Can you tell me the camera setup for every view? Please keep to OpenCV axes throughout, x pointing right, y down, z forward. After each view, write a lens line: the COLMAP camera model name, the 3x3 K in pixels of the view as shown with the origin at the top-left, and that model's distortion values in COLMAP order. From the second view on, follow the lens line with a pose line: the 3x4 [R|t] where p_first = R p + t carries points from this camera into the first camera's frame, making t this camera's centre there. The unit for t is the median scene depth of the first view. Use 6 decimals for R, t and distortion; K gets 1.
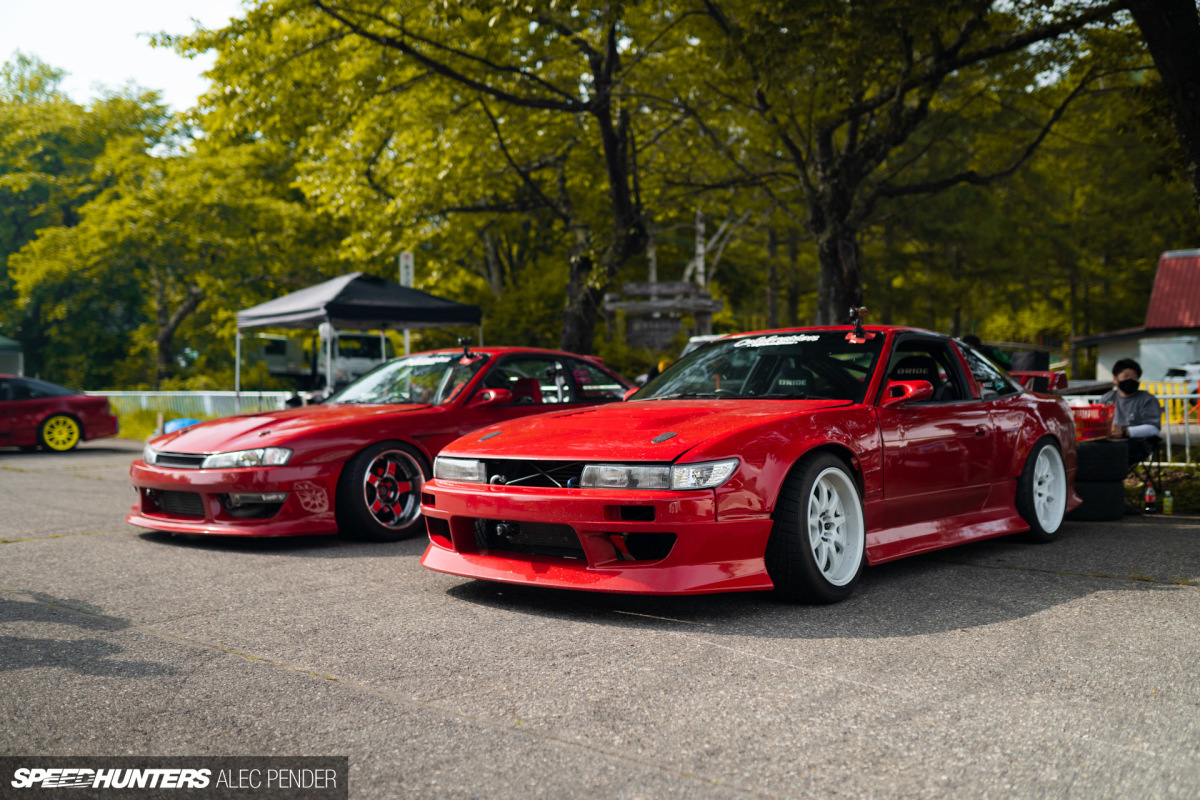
lens RADIAL K [[1136.9, 0, 589.4], [0, 1136.9, 401.6], [0, 0, 1]] dist [-0.076940, 0.128680]
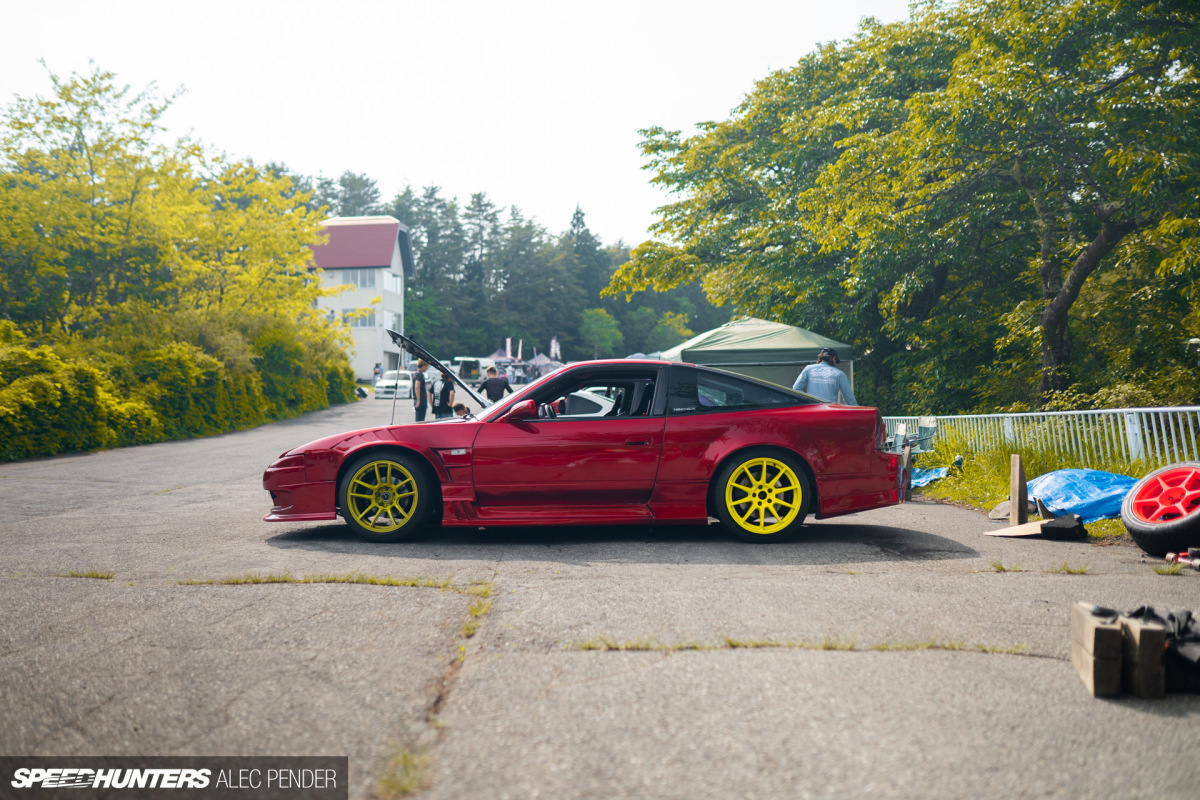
lens RADIAL K [[1136.9, 0, 589.4], [0, 1136.9, 401.6], [0, 0, 1]] dist [-0.076940, 0.128680]
pose [[0.706821, -0.008944, -0.707336, -0.210175], [-0.016143, 0.999456, -0.028770, 0.006272], [0.707208, 0.031754, 0.706292, 0.639339]]
